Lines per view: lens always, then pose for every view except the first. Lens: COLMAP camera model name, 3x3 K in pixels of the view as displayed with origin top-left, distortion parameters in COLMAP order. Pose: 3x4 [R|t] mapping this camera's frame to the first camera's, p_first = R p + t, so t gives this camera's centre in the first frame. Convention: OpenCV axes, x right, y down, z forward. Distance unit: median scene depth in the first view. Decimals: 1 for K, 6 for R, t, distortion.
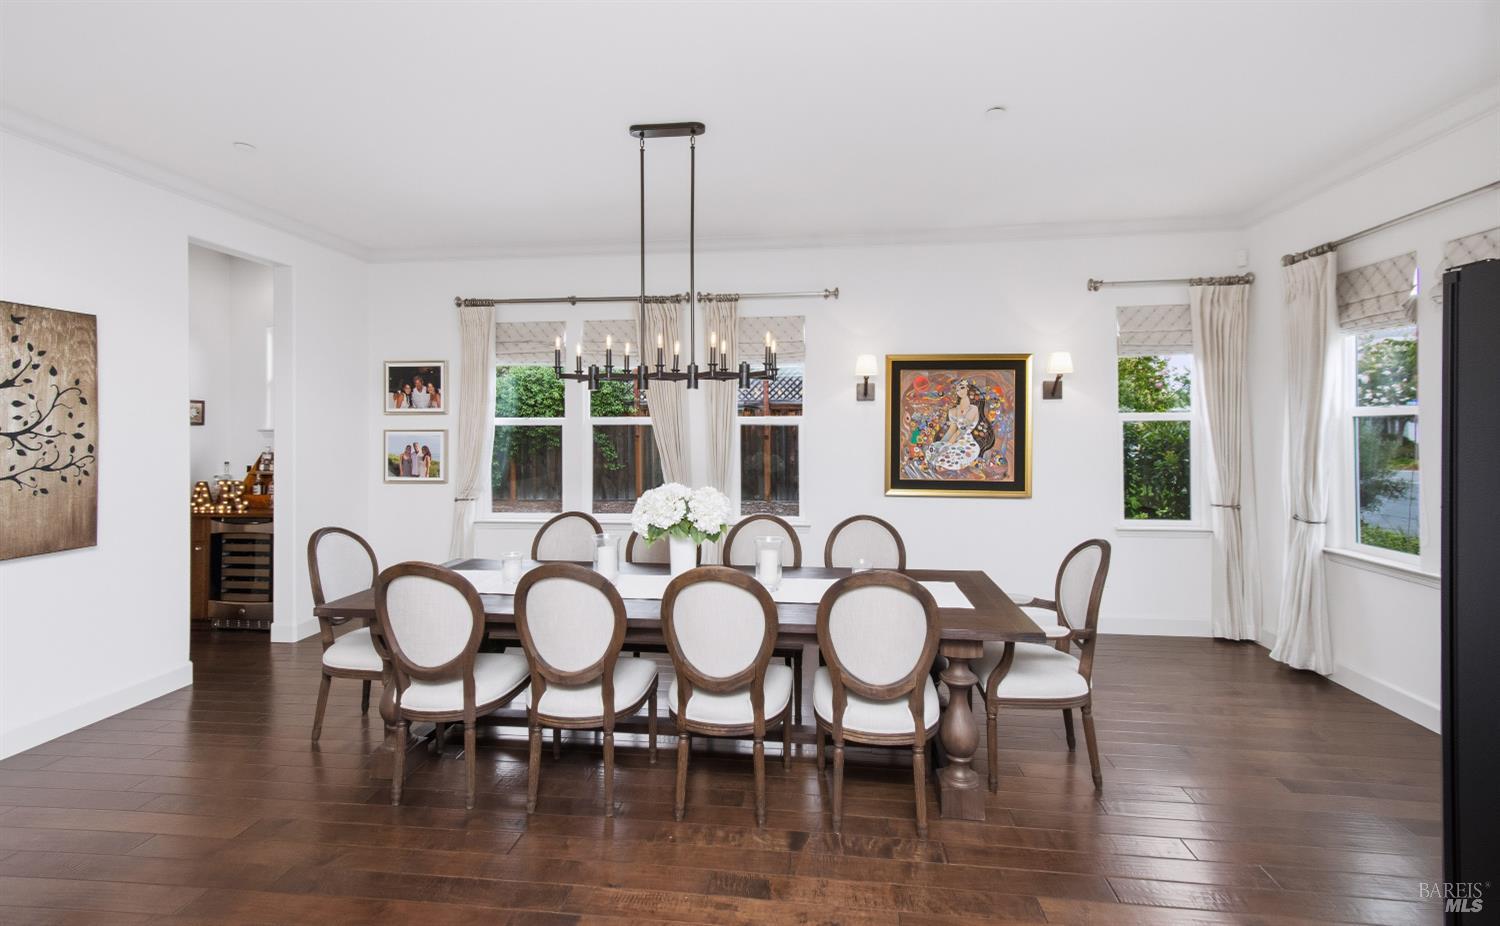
lens RADIAL K [[653.9, 0, 768.9], [0, 653.9, 424.4], [0, 0, 1]] dist [0.001648, 0.000716]
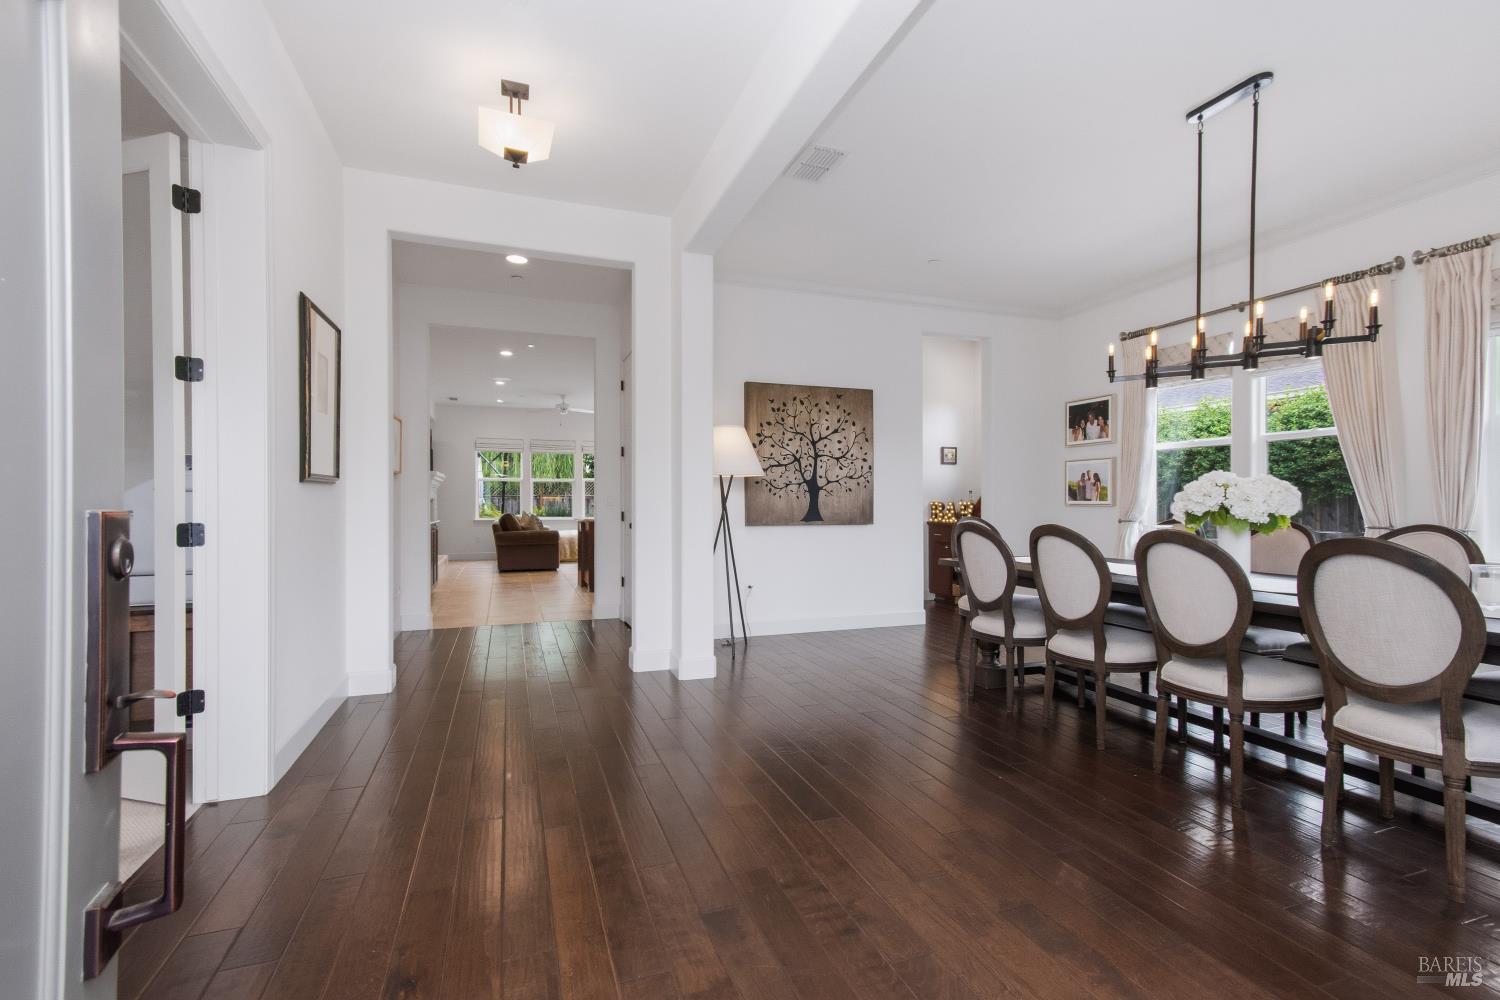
lens RADIAL K [[686.0, 0, 742.5], [0, 686.0, 510.8], [0, 0, 1]] dist [0.004691, -0.000617]
pose [[0.412407, 0.007106, -0.910972, 0.424903], [0.008089, 0.999902, 0.011461, 0.114687], [0.910964, -0.012095, 0.412309, -0.046224]]
